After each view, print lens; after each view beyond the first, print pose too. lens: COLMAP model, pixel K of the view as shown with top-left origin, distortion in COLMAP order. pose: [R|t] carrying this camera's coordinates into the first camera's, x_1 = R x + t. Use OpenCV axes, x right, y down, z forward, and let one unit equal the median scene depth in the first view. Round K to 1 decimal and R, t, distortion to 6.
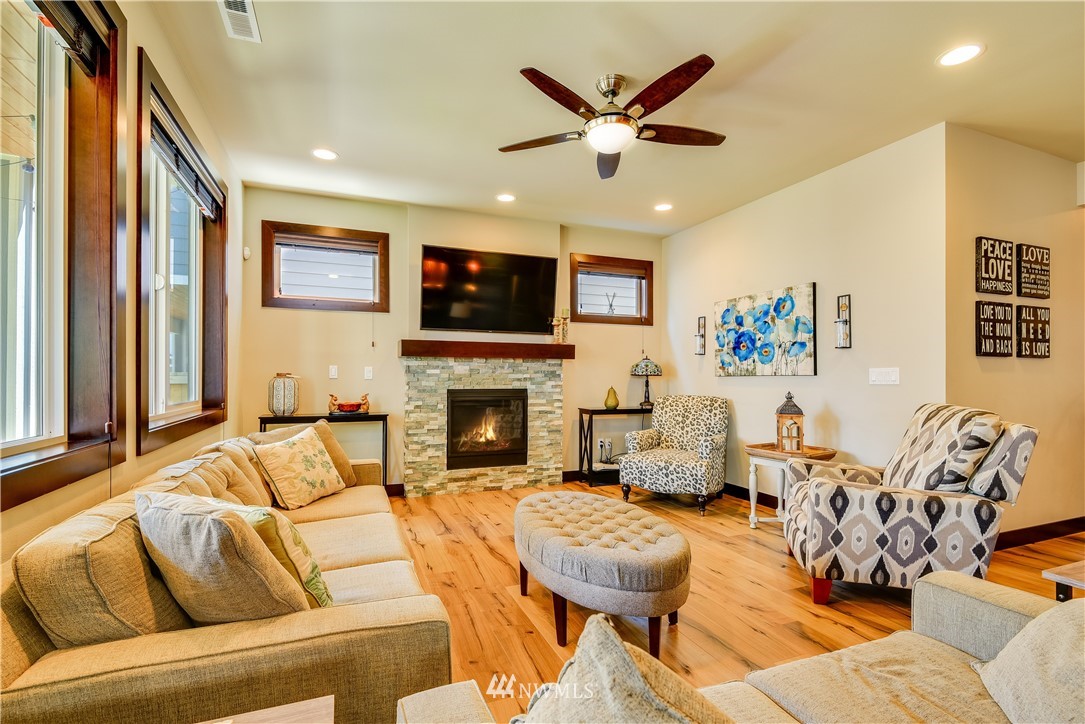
lens RADIAL K [[500.6, 0, 540.1], [0, 500.6, 377.4], [0, 0, 1]] dist [-0.003537, -0.001193]
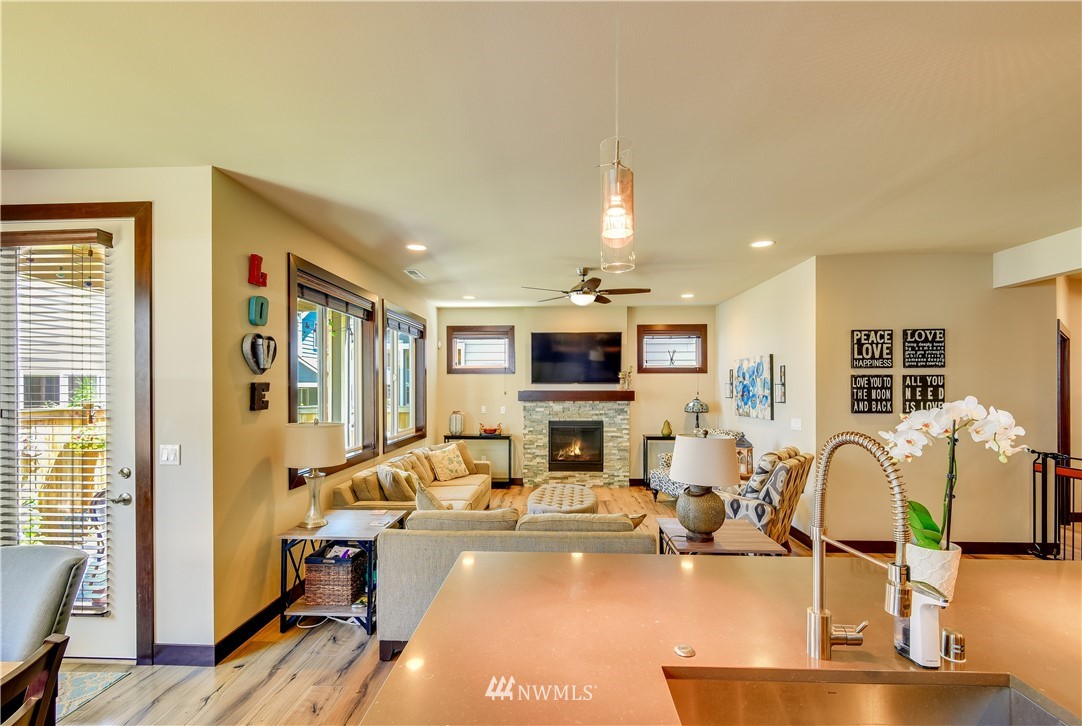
lens RADIAL K [[494.7, 0, 538.6], [0, 494.7, 388.5], [0, 0, 1]] dist [0.000370, -0.000236]
pose [[0.911488, -0.002963, -0.411317, 0.449115], [0.003188, 0.999995, -0.000140, -0.081658], [0.411315, -0.001183, 0.911492, -0.461425]]
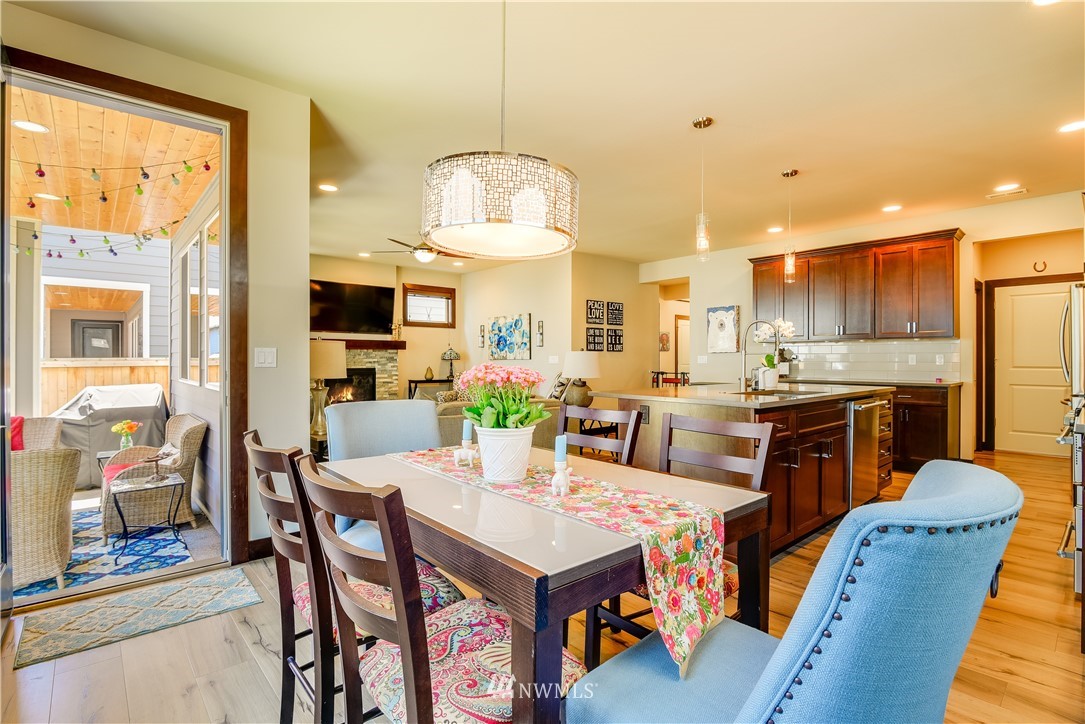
lens RADIAL K [[511.5, 0, 547.6], [0, 511.5, 358.9], [0, 0, 1]] dist [-0.000944, -0.015931]
pose [[0.938803, -0.002251, 0.344447, -0.080996], [0.003250, 0.999992, -0.002323, -0.001018], [-0.344439, 0.003300, 0.938803, -0.820216]]
